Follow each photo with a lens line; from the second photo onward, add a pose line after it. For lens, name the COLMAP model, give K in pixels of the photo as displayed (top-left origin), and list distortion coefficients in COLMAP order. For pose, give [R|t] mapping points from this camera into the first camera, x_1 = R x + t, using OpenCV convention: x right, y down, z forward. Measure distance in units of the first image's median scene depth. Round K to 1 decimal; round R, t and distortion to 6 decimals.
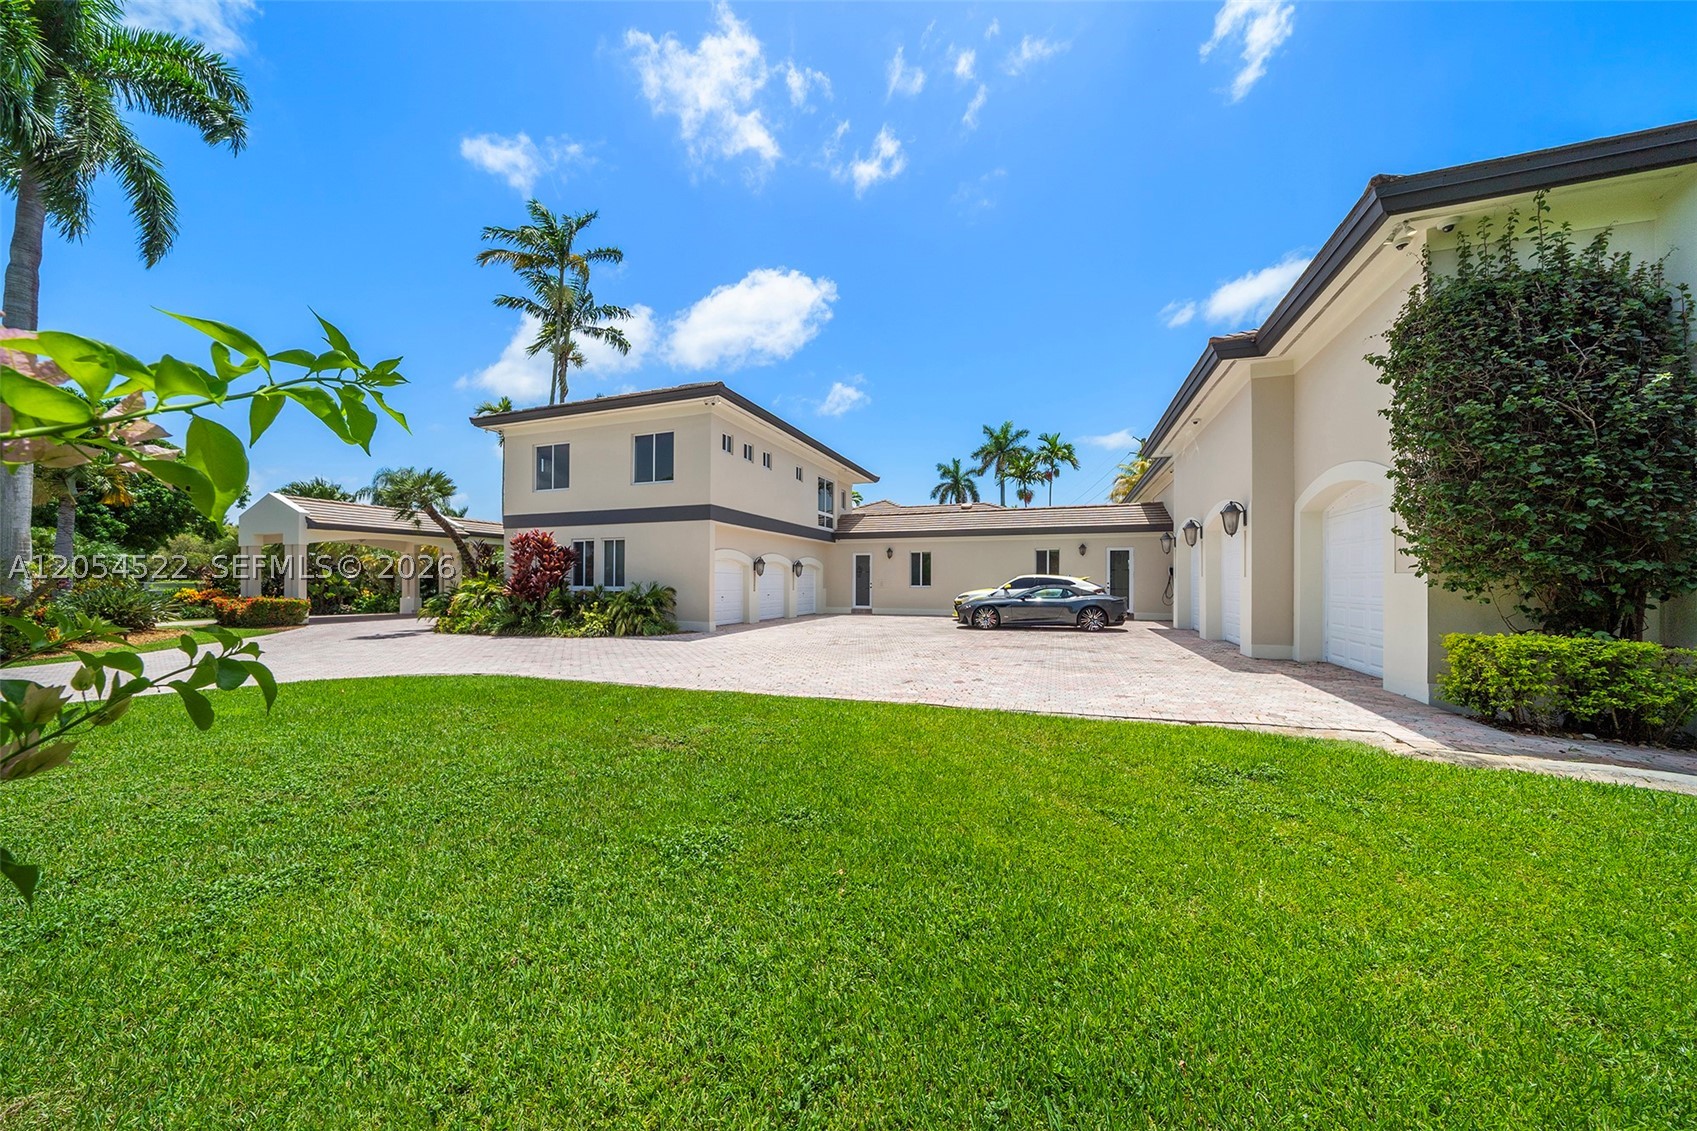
lens RADIAL K [[583.7, 0, 832.4], [0, 583.7, 566.1], [0, 0, 1]] dist [-0.001386, -0.000272]
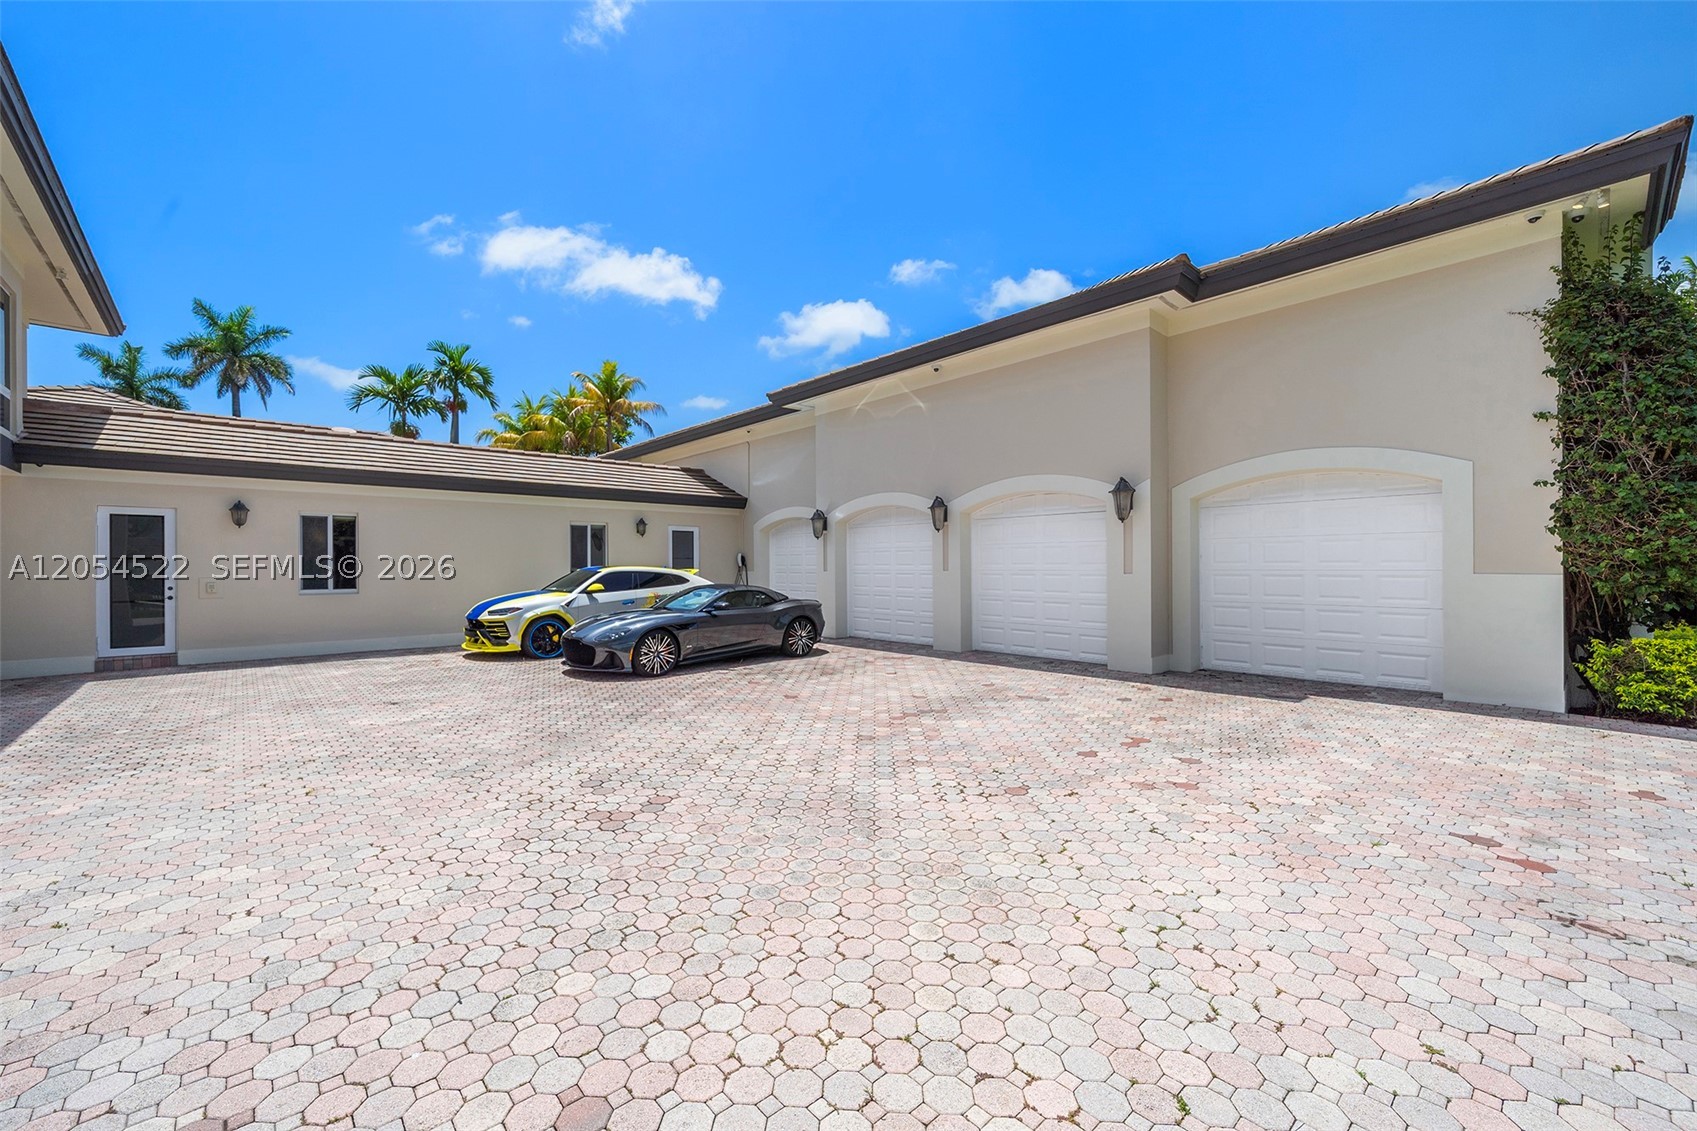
lens RADIAL K [[676.9, 0, 848.5], [0, 676.9, 565.5], [0, 0, 1]] dist [0.000939, 0.000157]
pose [[0.453490, -0.001643, 0.891260, -0.131190], [-0.016556, 0.999810, 0.010268, 0.002245], [-0.891108, -0.019412, 0.453377, 0.403554]]
